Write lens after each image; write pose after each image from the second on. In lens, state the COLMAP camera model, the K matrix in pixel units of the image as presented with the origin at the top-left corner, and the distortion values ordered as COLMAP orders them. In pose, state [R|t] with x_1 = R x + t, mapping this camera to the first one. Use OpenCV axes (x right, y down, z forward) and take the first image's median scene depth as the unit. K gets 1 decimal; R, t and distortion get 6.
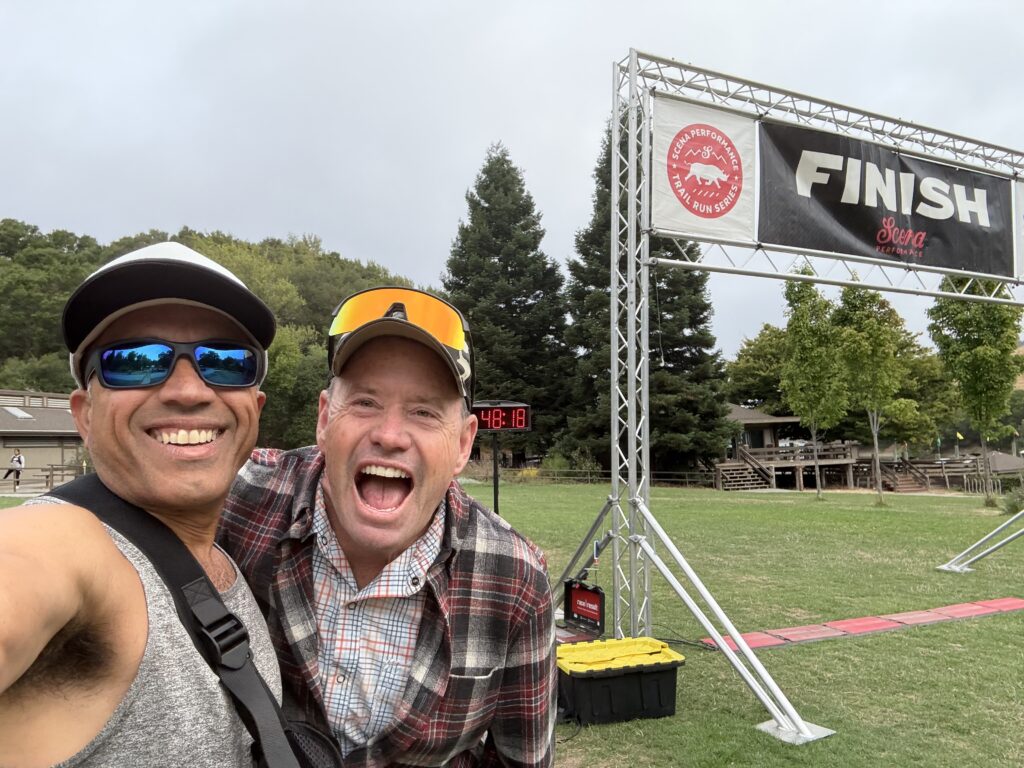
lens RADIAL K [[744.1, 0, 512.1], [0, 744.1, 413.8], [0, 0, 1]] dist [0.074851, -0.088703]
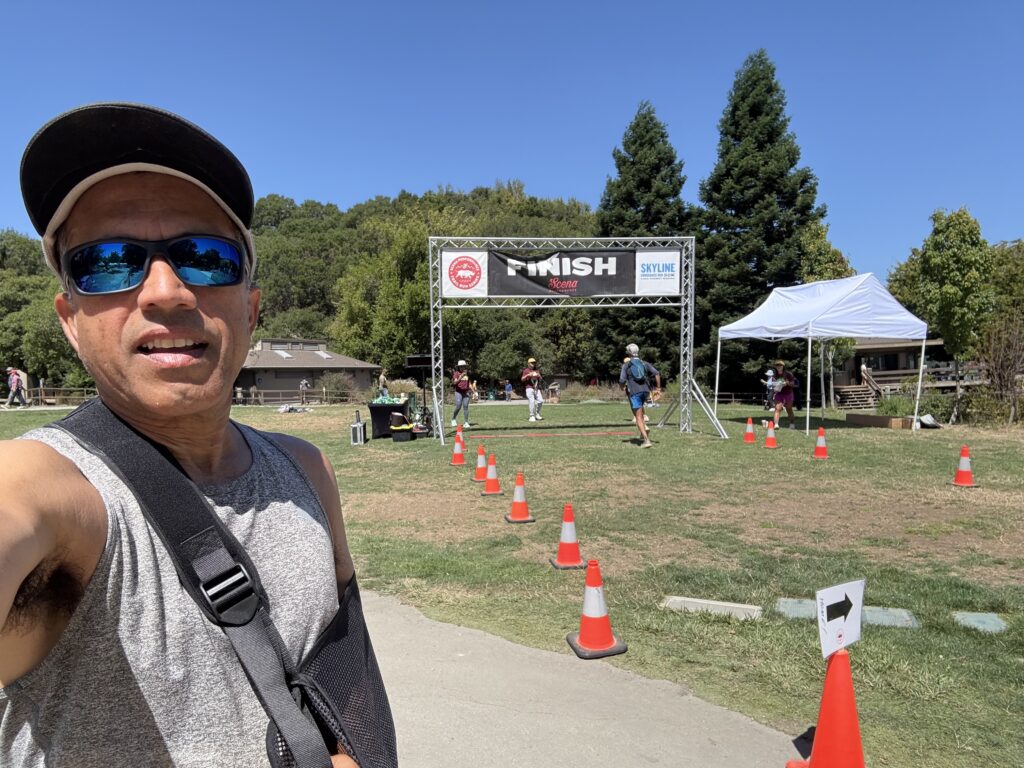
lens RADIAL K [[744.1, 0, 512.1], [0, 744.1, 413.8], [0, 0, 1]] dist [0.074851, -0.088703]
pose [[0.956486, -0.001605, -0.291773, 0.131298], [0.028899, 0.995589, 0.089259, -0.004003], [0.290343, -0.093807, 0.952314, -0.177356]]
